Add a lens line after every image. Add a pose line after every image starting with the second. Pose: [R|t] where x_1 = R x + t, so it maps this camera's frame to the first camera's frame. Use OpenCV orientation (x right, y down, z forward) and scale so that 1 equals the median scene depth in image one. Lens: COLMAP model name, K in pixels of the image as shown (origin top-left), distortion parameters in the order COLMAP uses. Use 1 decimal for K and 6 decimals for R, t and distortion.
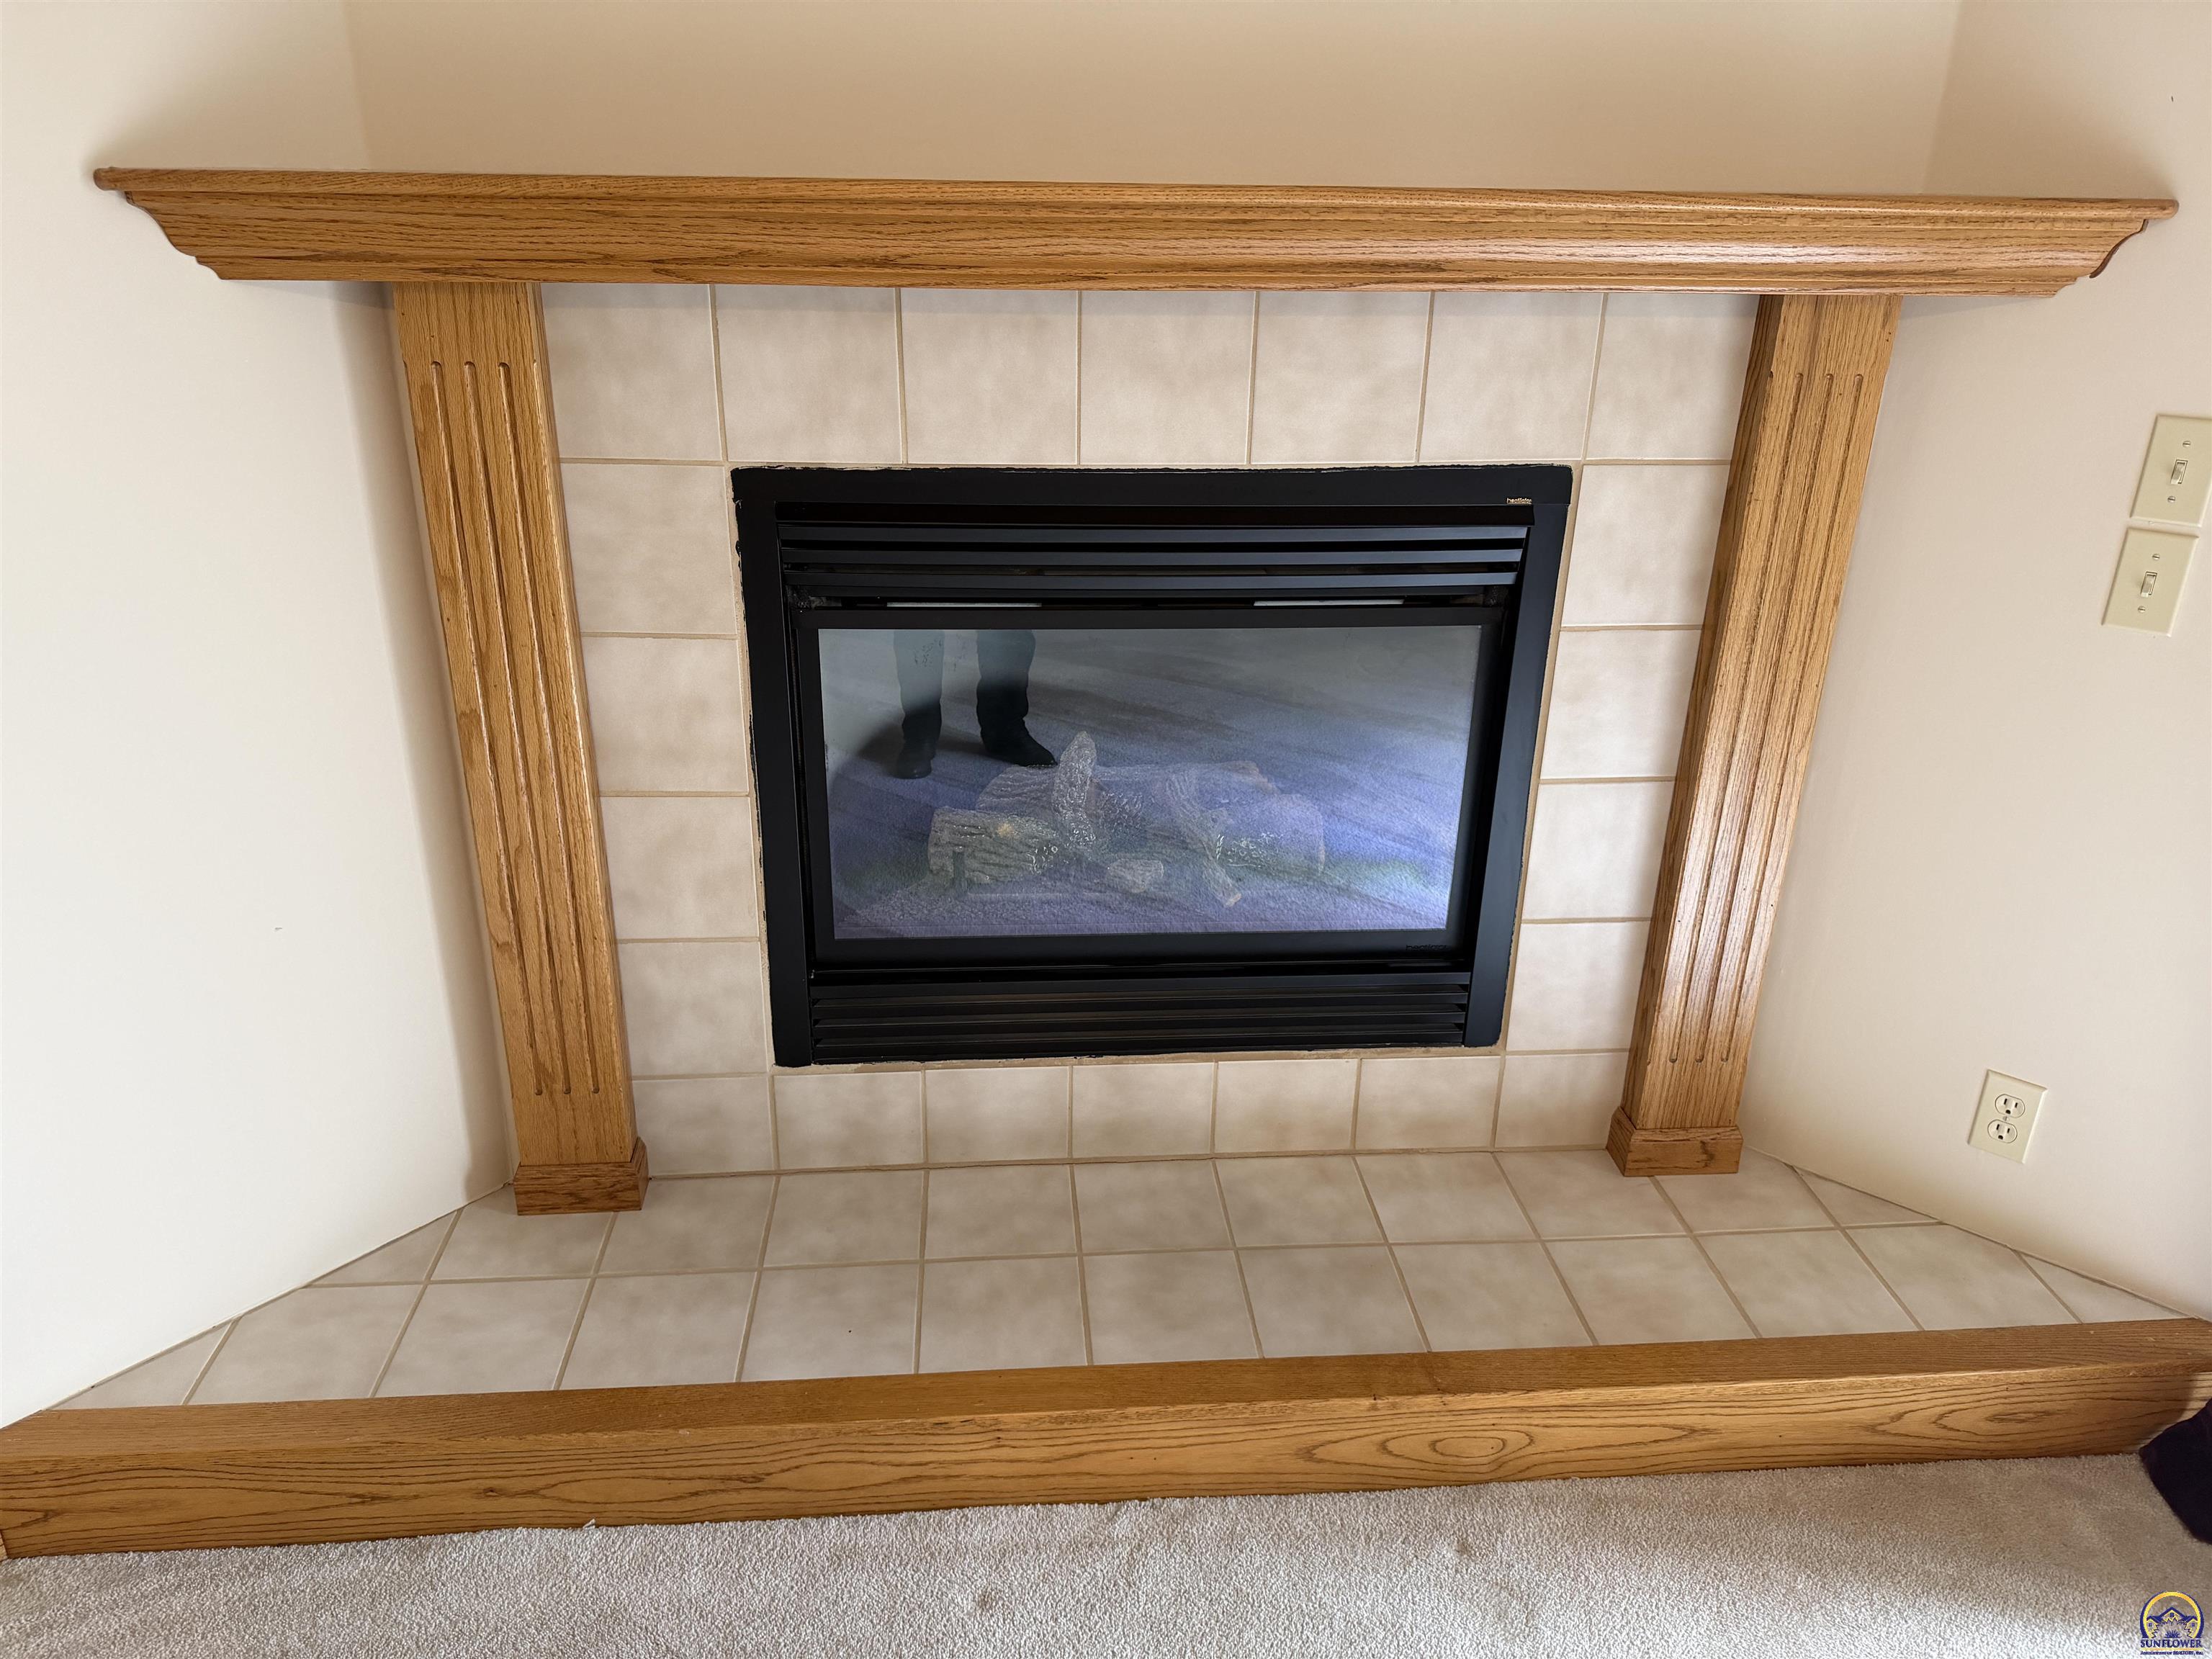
lens RADIAL K [[1553.3, 0, 1106.0], [0, 1553.3, 829.5], [0, 0, 1]] dist [0.111587, -0.170550]
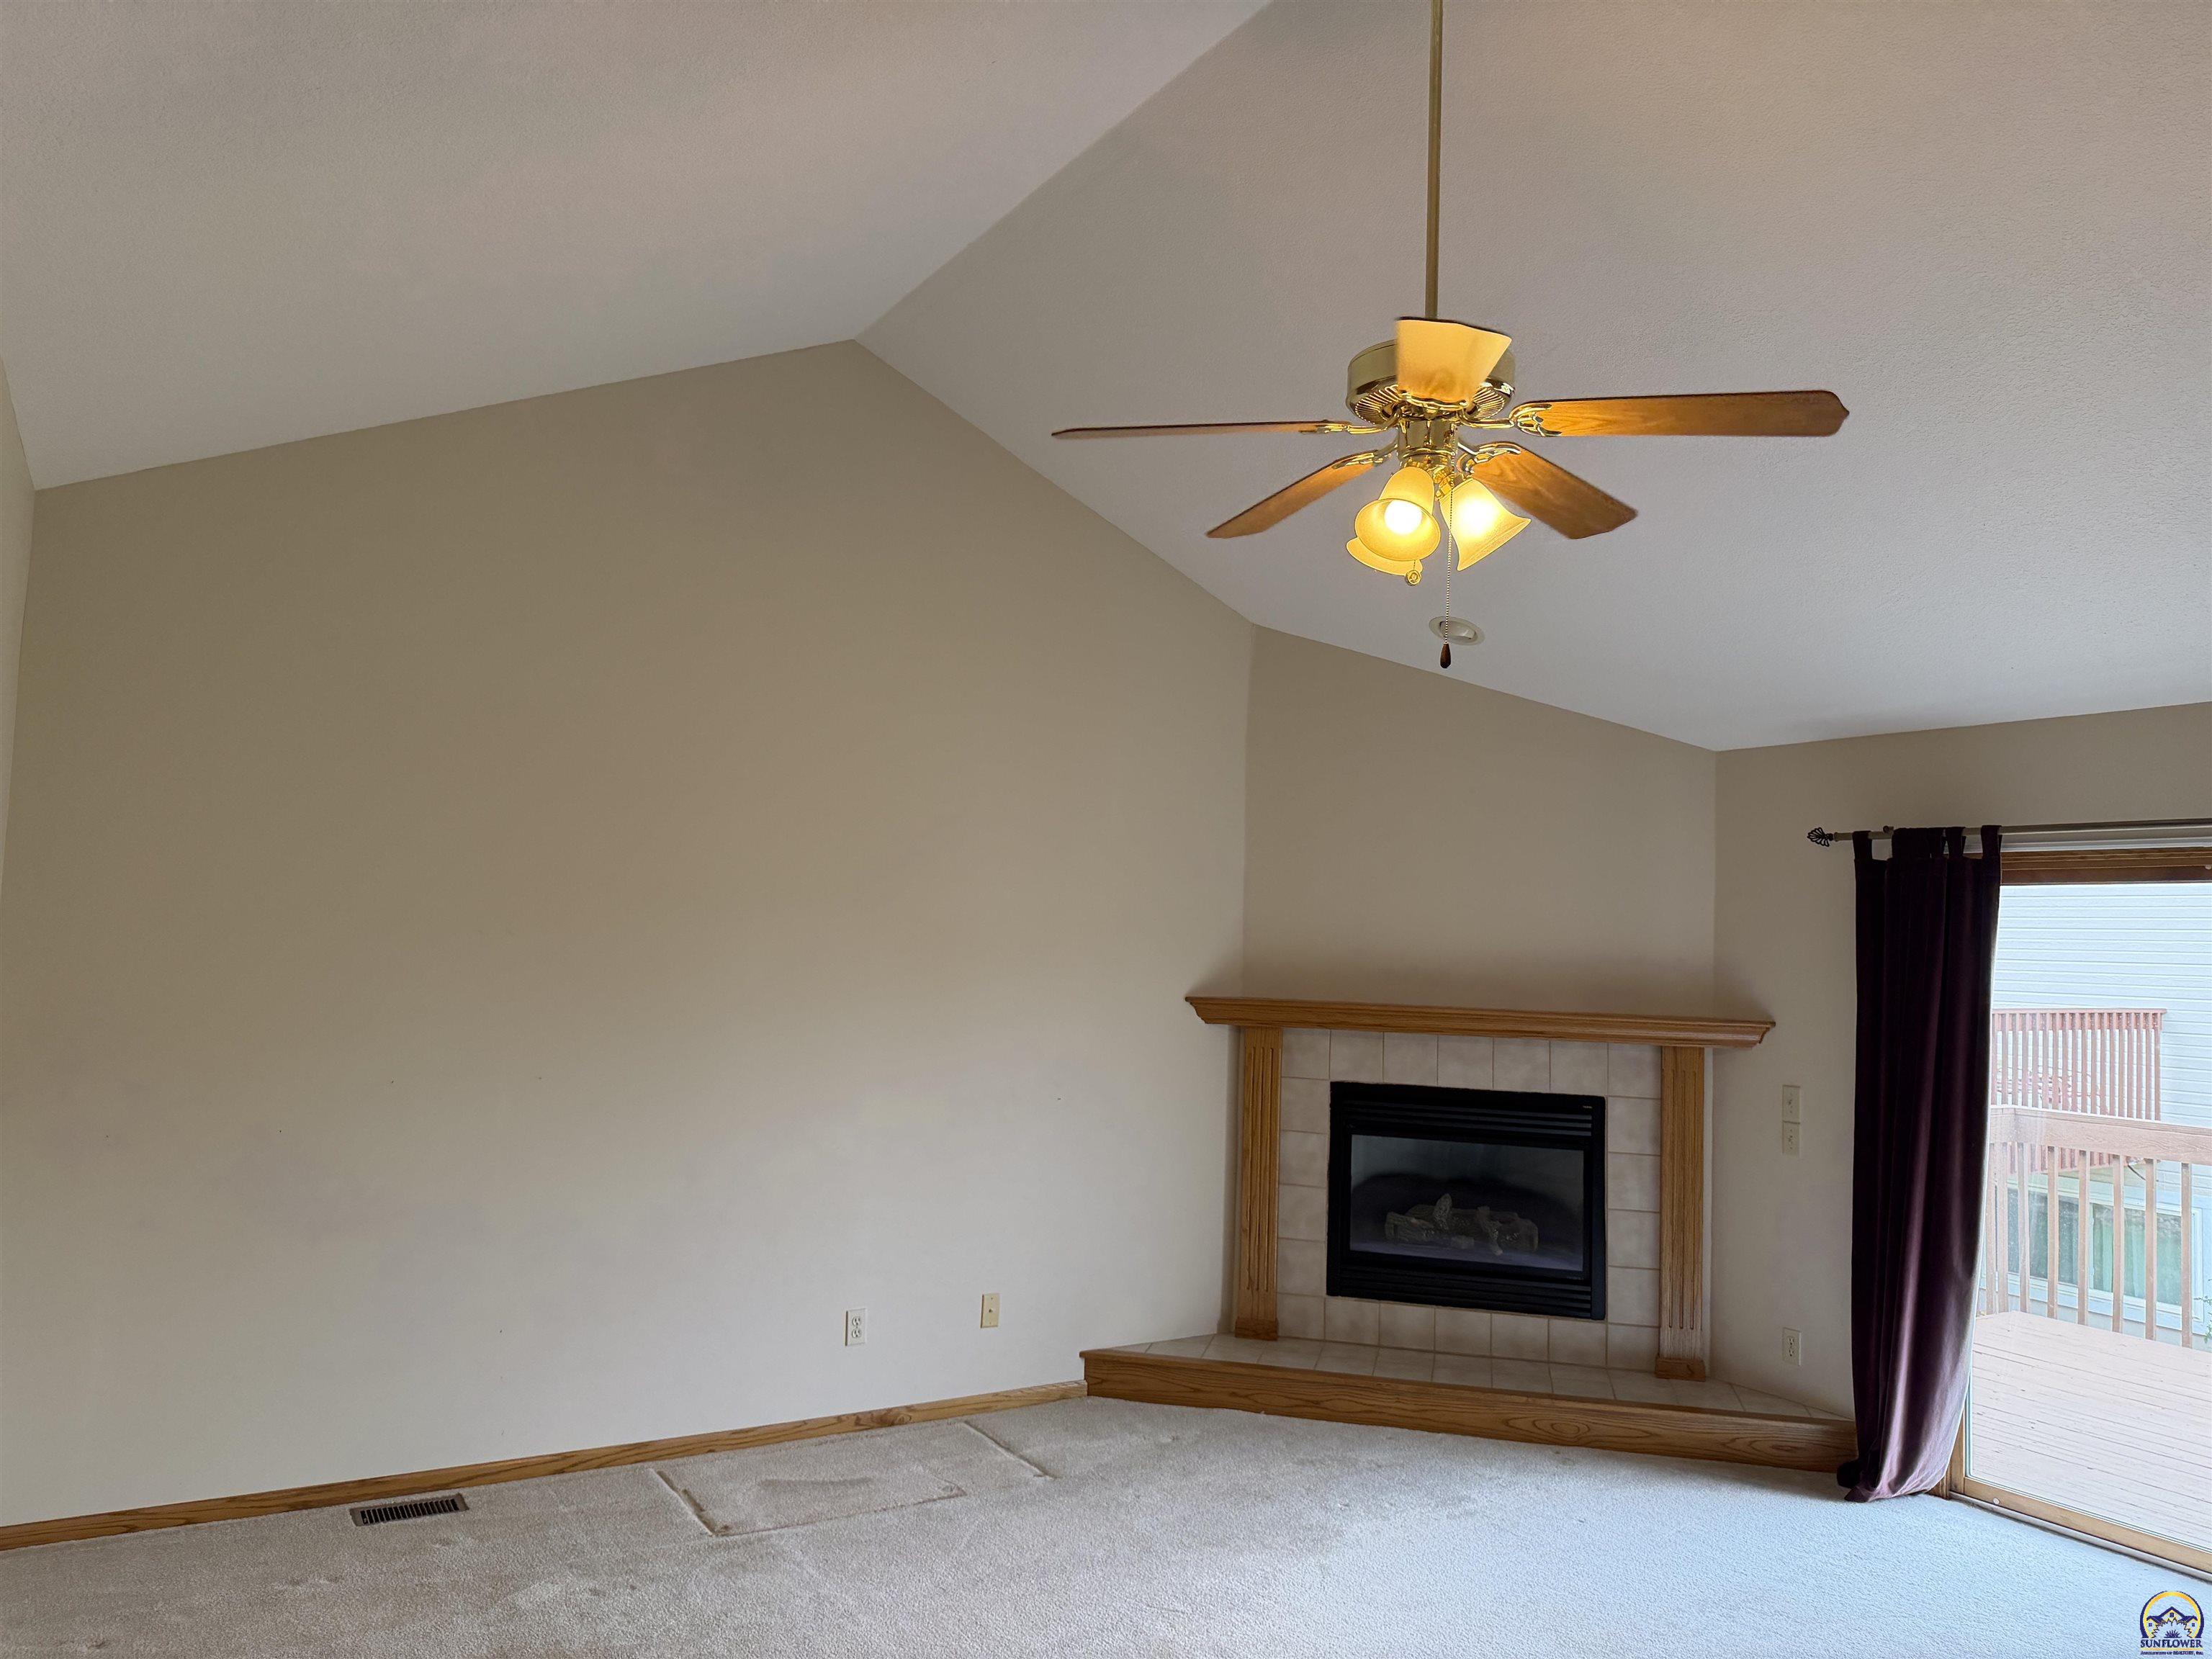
lens RADIAL K [[1553.3, 0, 1106.0], [0, 1553.3, 829.5], [0, 0, 1]] dist [0.111587, -0.170550]
pose [[0.950160, -0.007877, -0.311662, 0.331564], [-0.134639, 0.891283, -0.432998, 0.758606], [0.281190, 0.453379, 0.845801, -2.089815]]
